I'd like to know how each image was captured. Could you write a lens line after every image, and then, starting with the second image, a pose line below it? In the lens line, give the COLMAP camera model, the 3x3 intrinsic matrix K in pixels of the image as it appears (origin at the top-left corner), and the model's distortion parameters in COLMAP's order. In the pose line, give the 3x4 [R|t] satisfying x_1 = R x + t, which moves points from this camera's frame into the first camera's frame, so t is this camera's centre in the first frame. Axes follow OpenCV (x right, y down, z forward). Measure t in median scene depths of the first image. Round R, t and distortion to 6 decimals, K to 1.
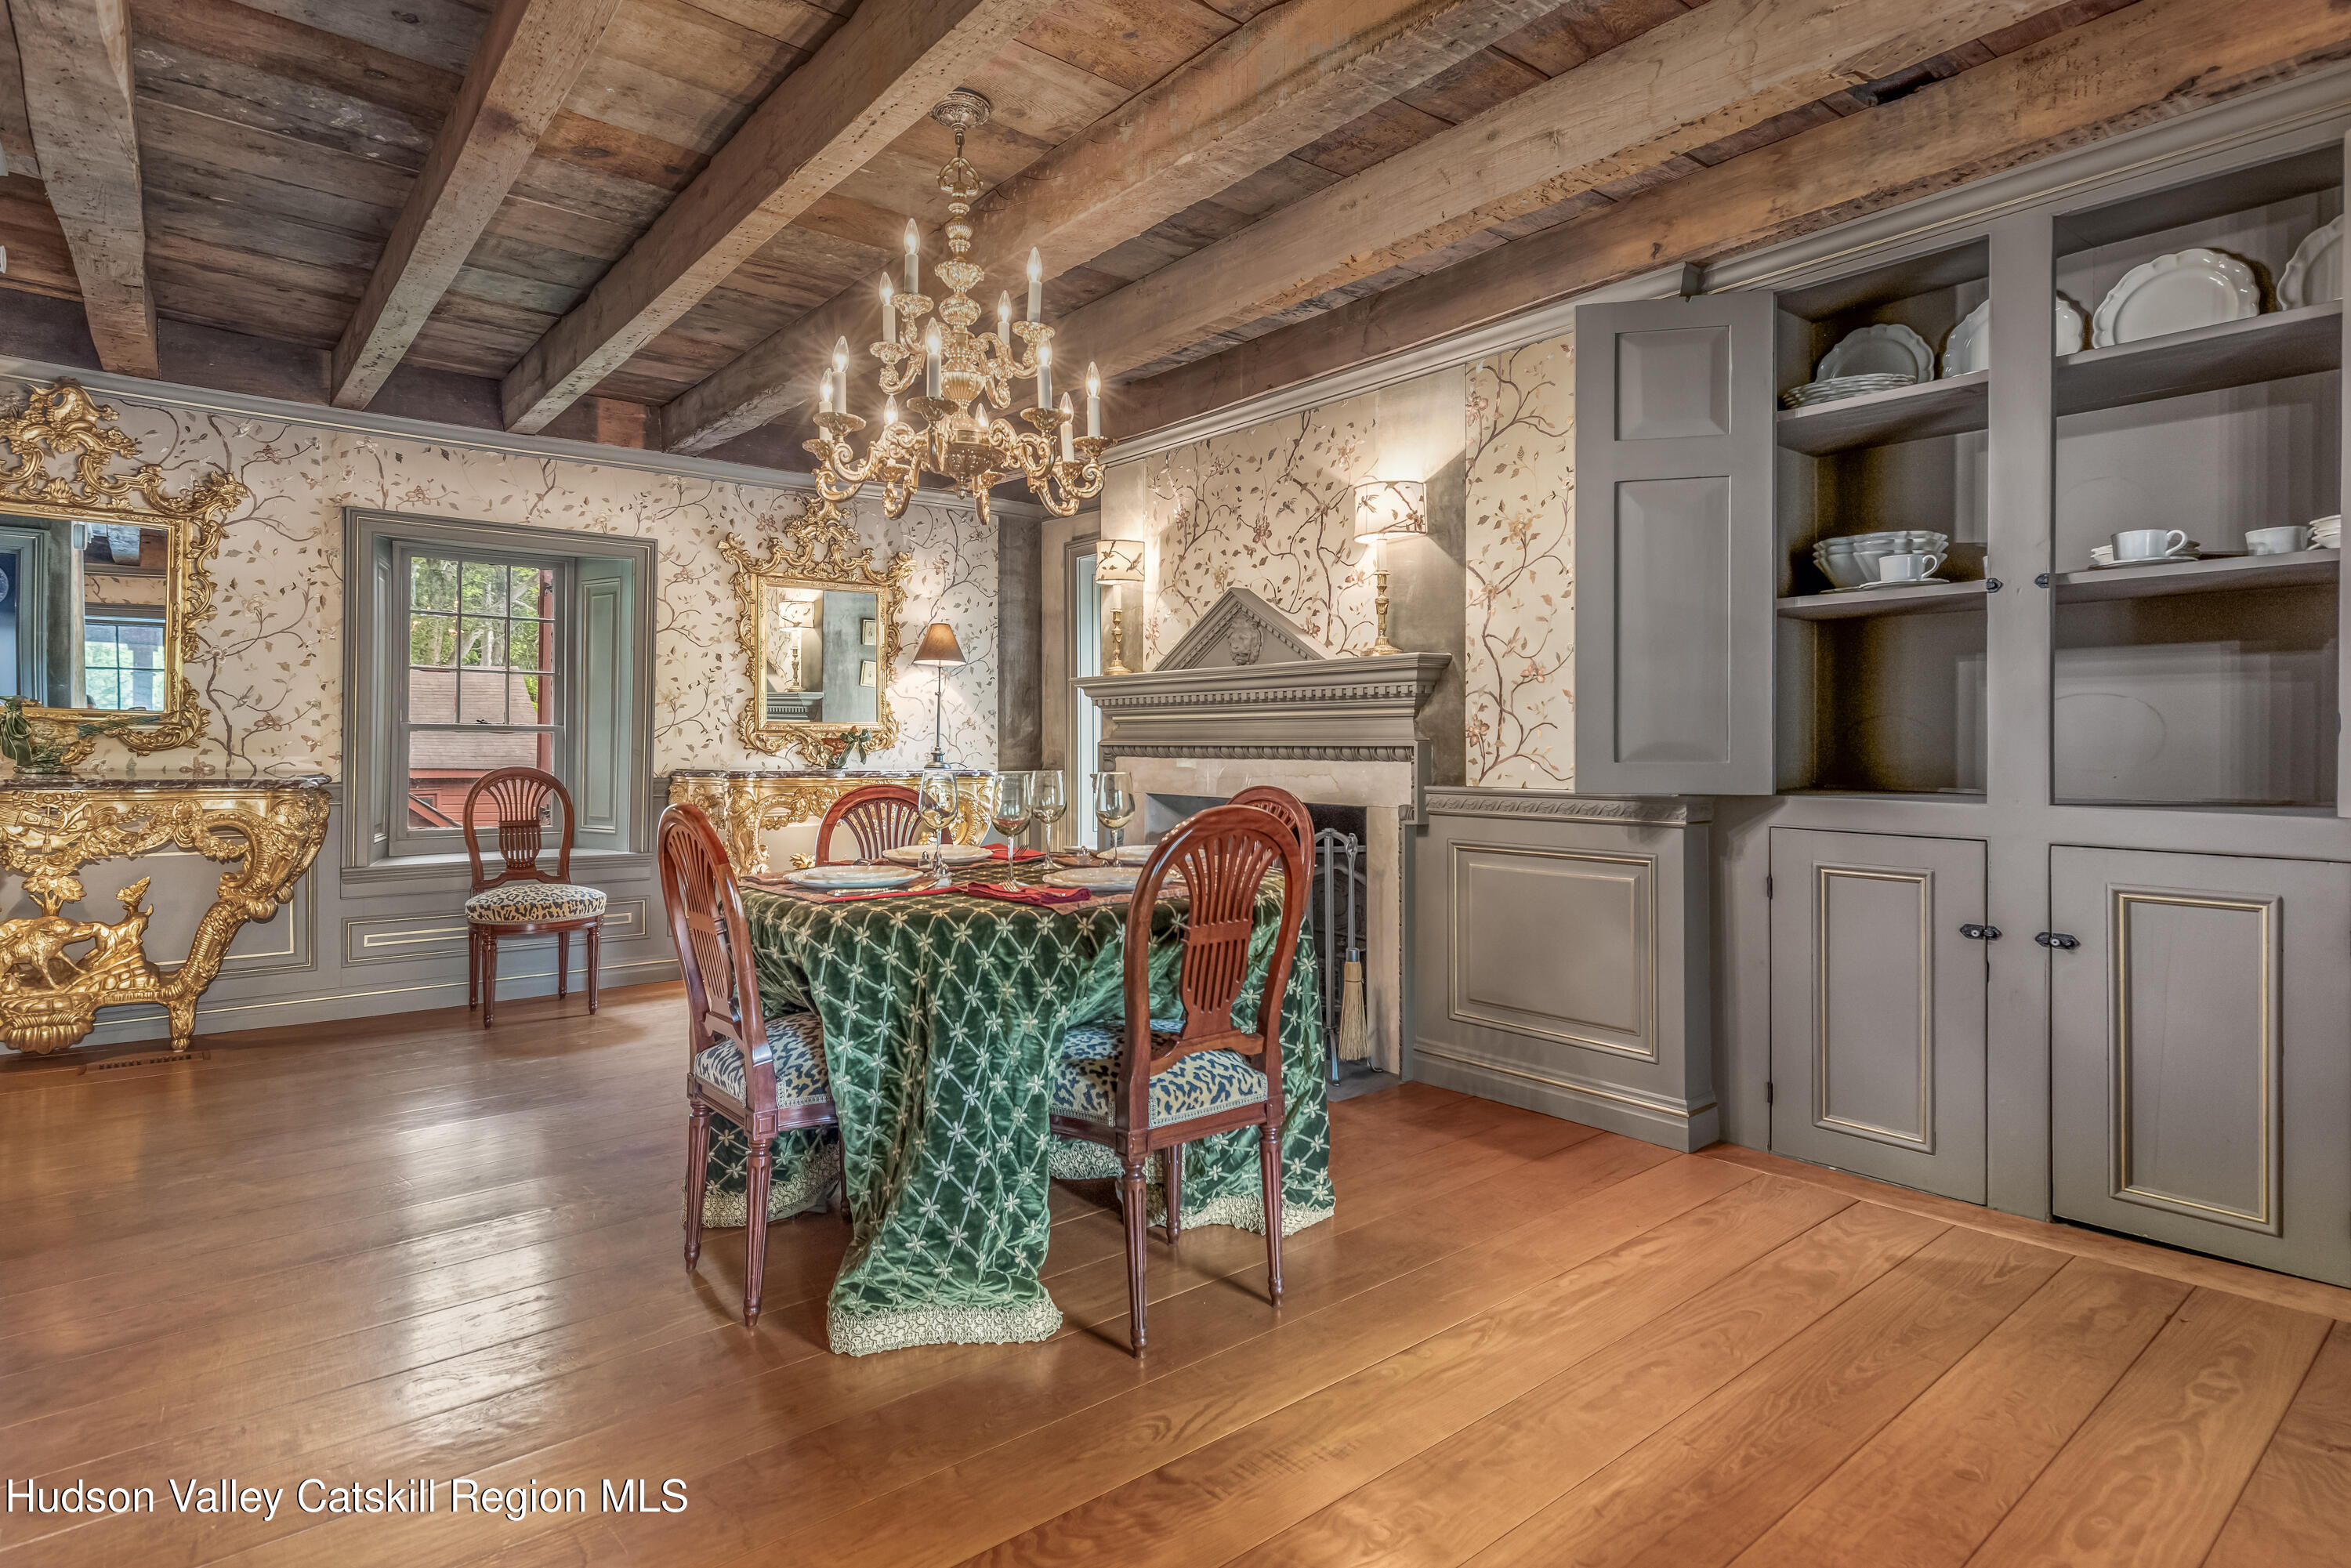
lens RADIAL K [[1215.8, 0, 1180.4], [0, 1215.8, 762.2], [0, 0, 1]] dist [0.007472, -0.002784]
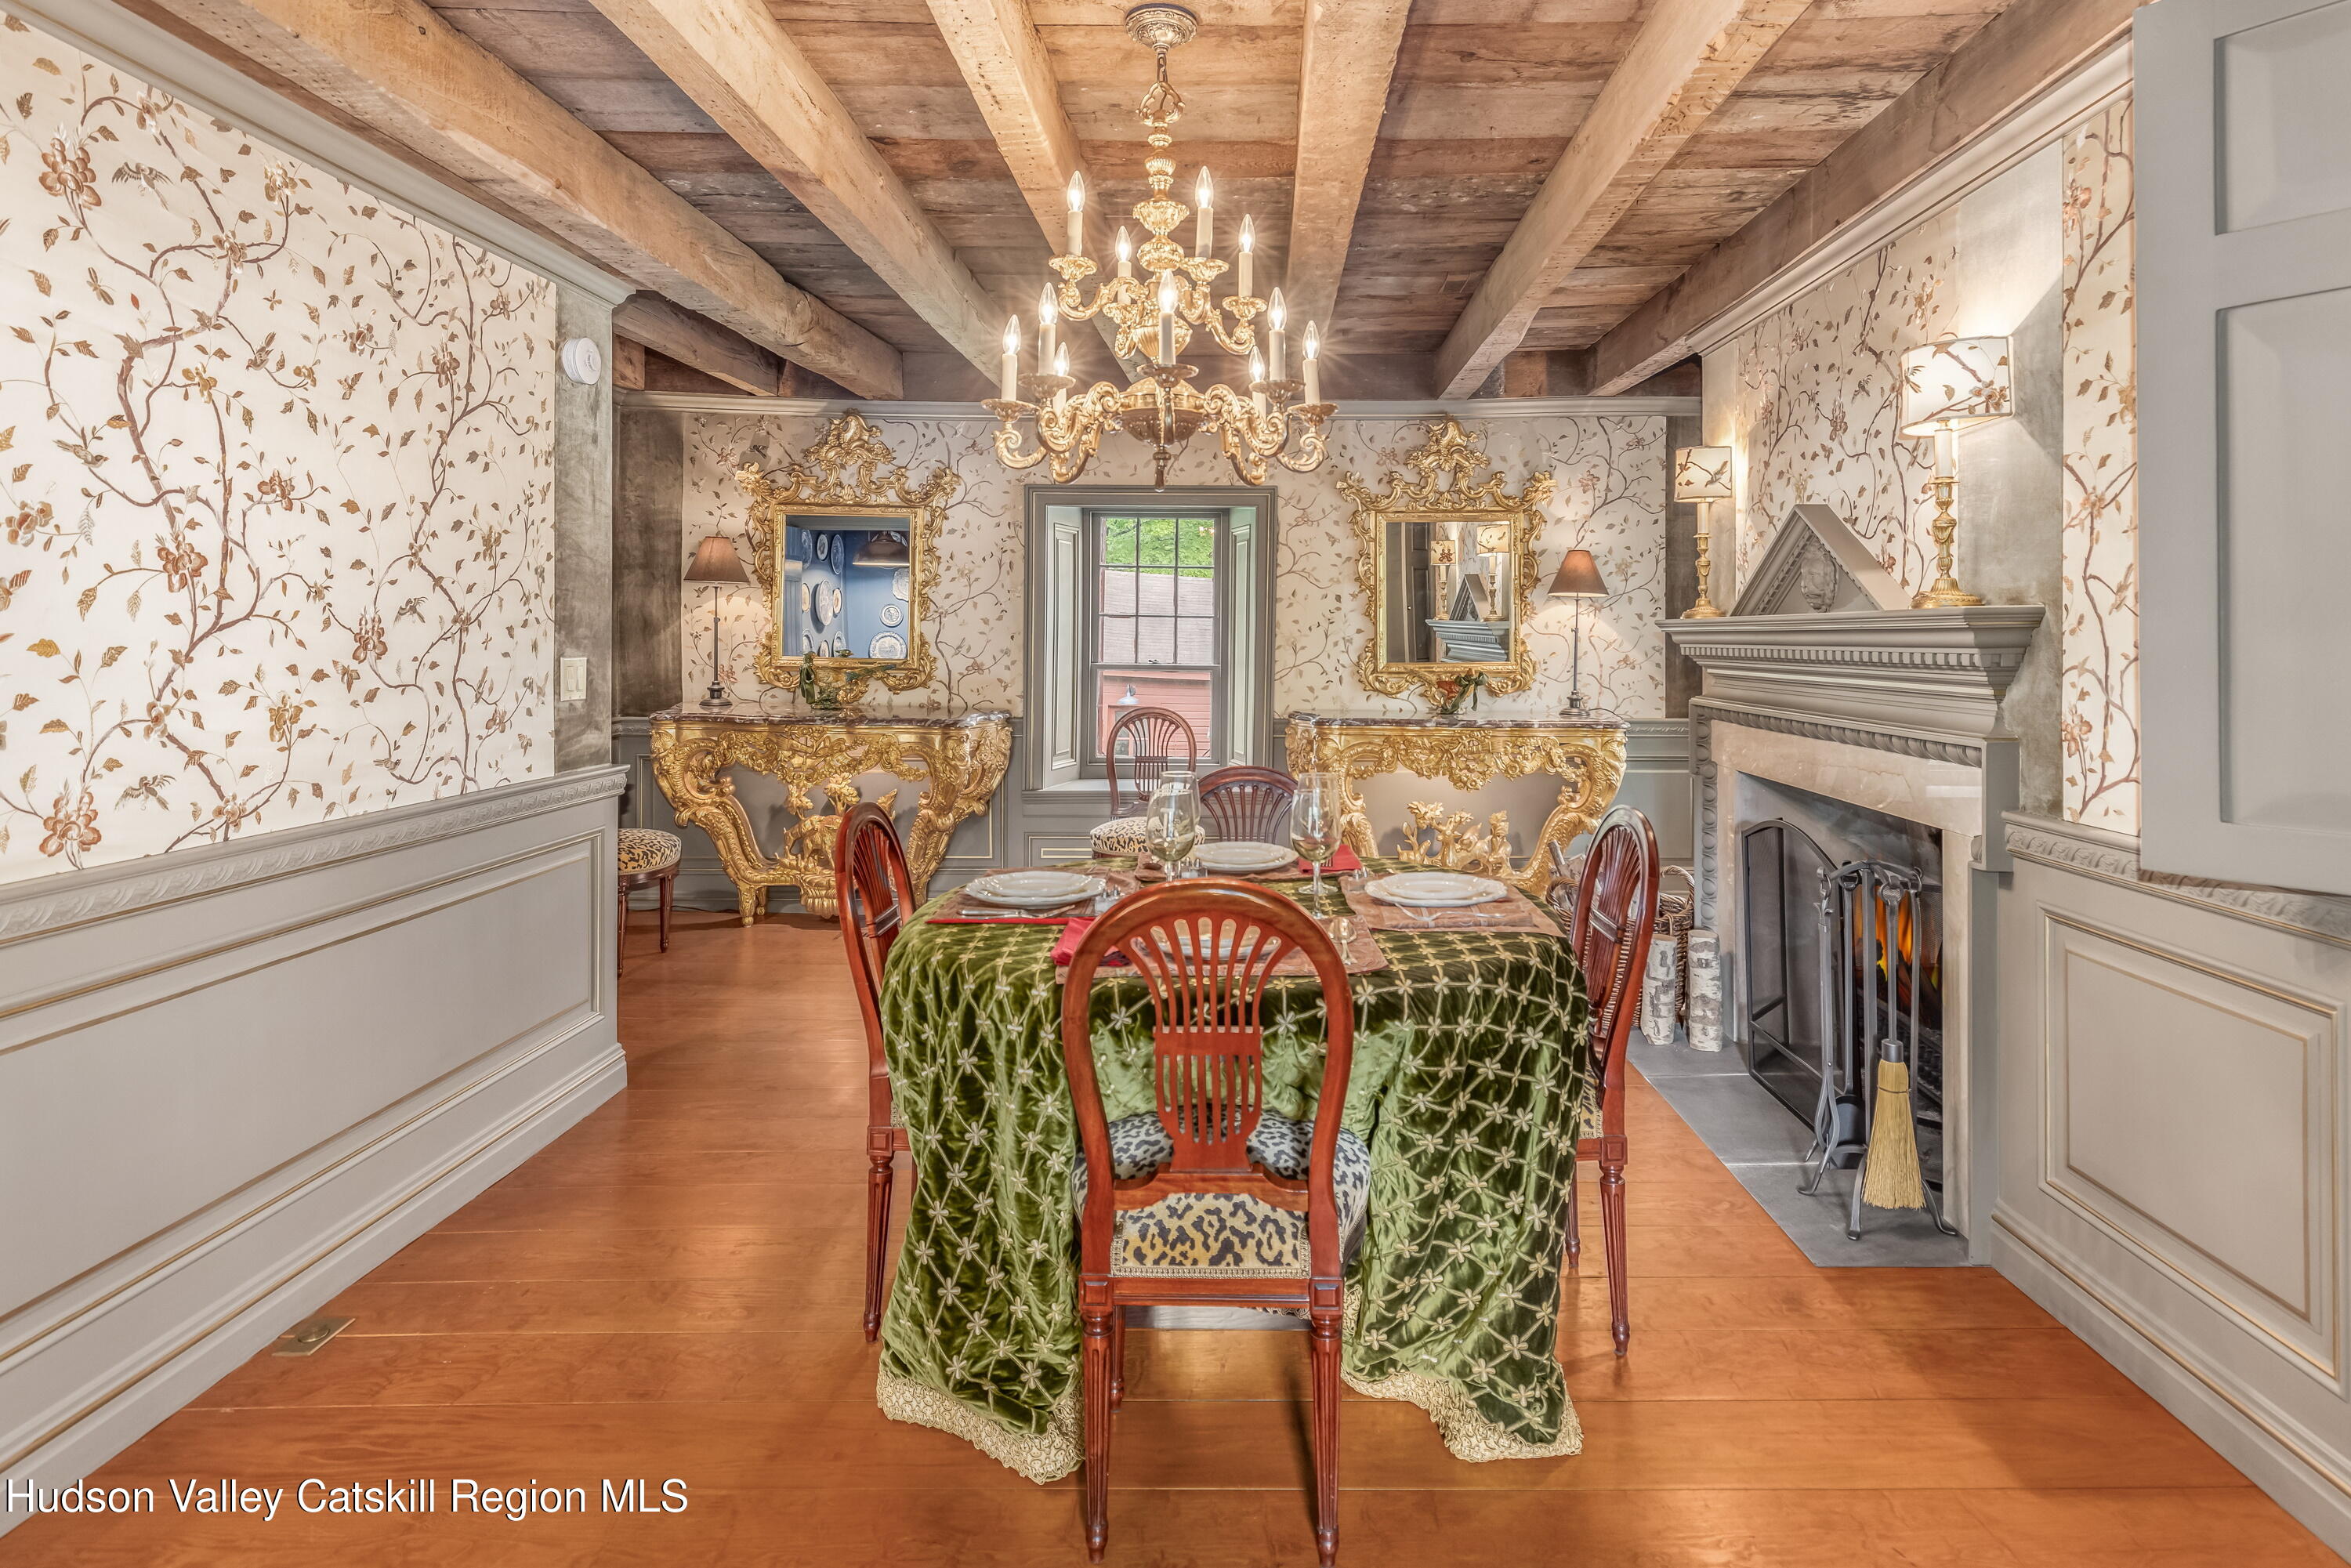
lens RADIAL K [[1258.7, 0, 1161.4], [0, 1258.7, 666.9], [0, 0, 1]] dist [0.004086, -0.000175]
pose [[0.772767, 0.008970, -0.634626, 0.205225], [-0.010990, 0.999939, 0.000751, -0.038089], [0.634595, 0.006394, 0.772819, 0.153218]]
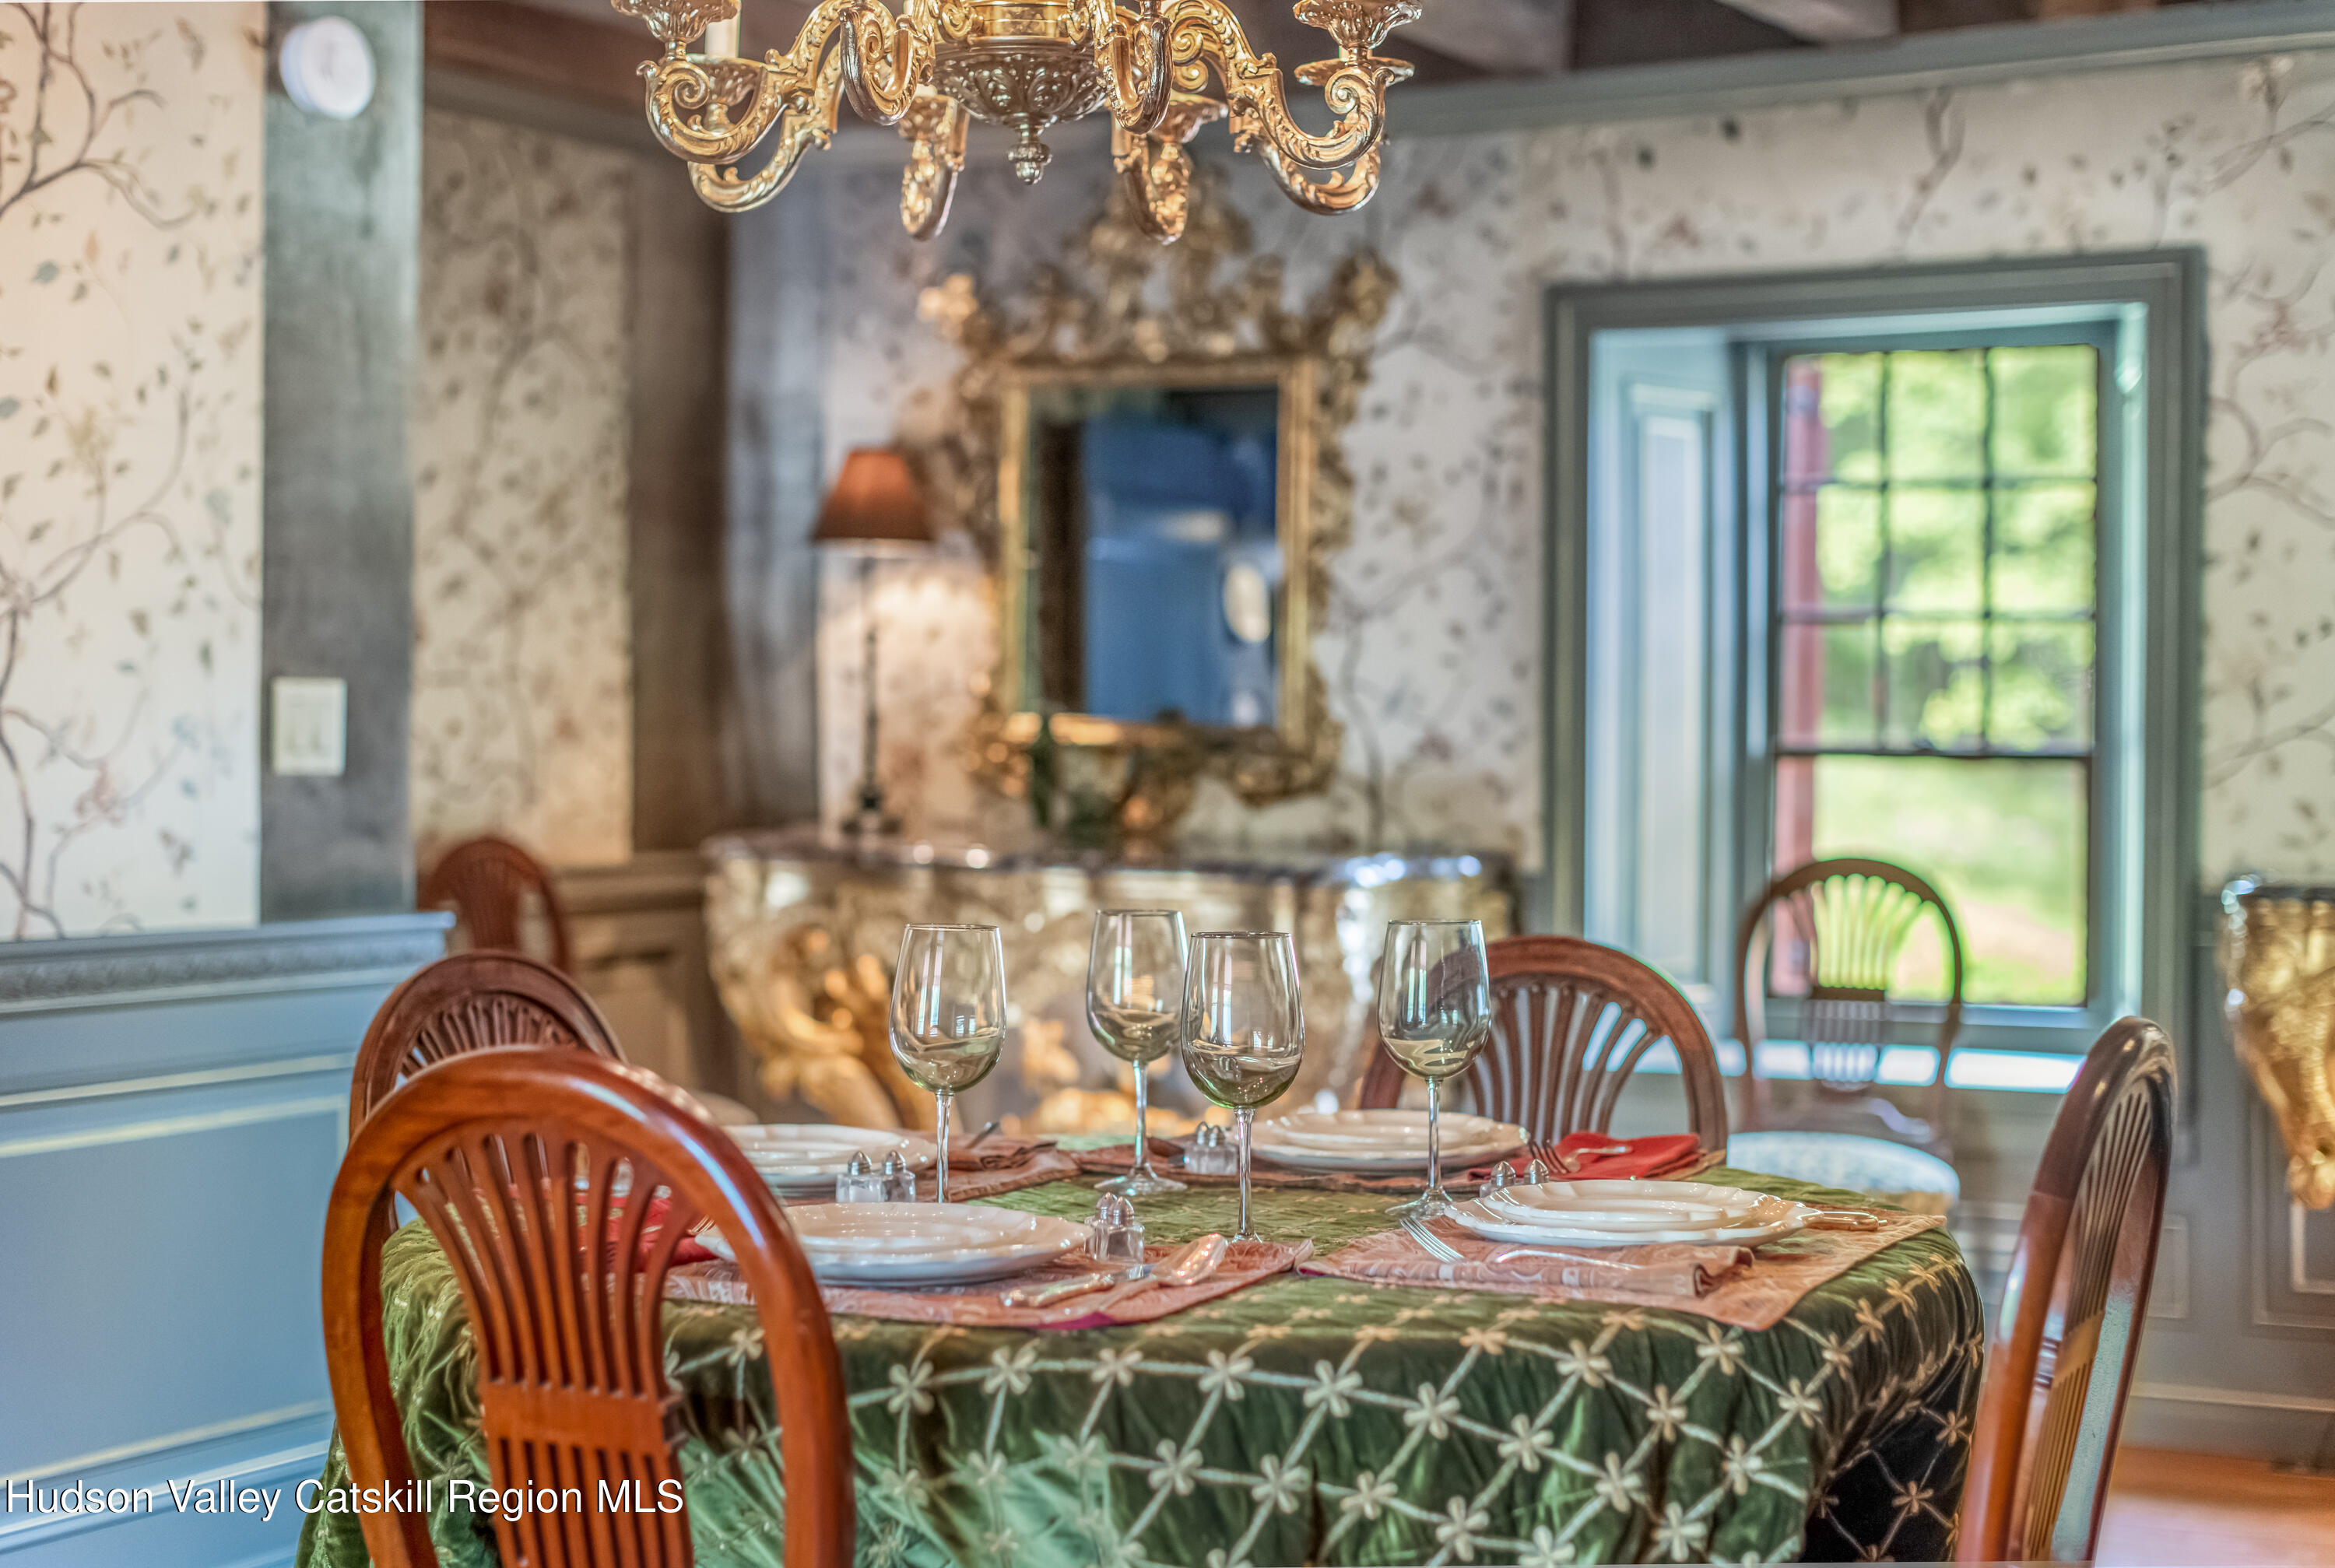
lens RADIAL K [[3357.8, 0, 1165.5], [0, 3357.8, 778.4], [0, 0, 1]] dist [-0.000459, 0.000000]
pose [[0.383212, -0.001315, -0.923659, 0.479546], [-0.025251, 0.999610, -0.011900, -0.001450], [0.923315, 0.027884, 0.383030, 0.404806]]
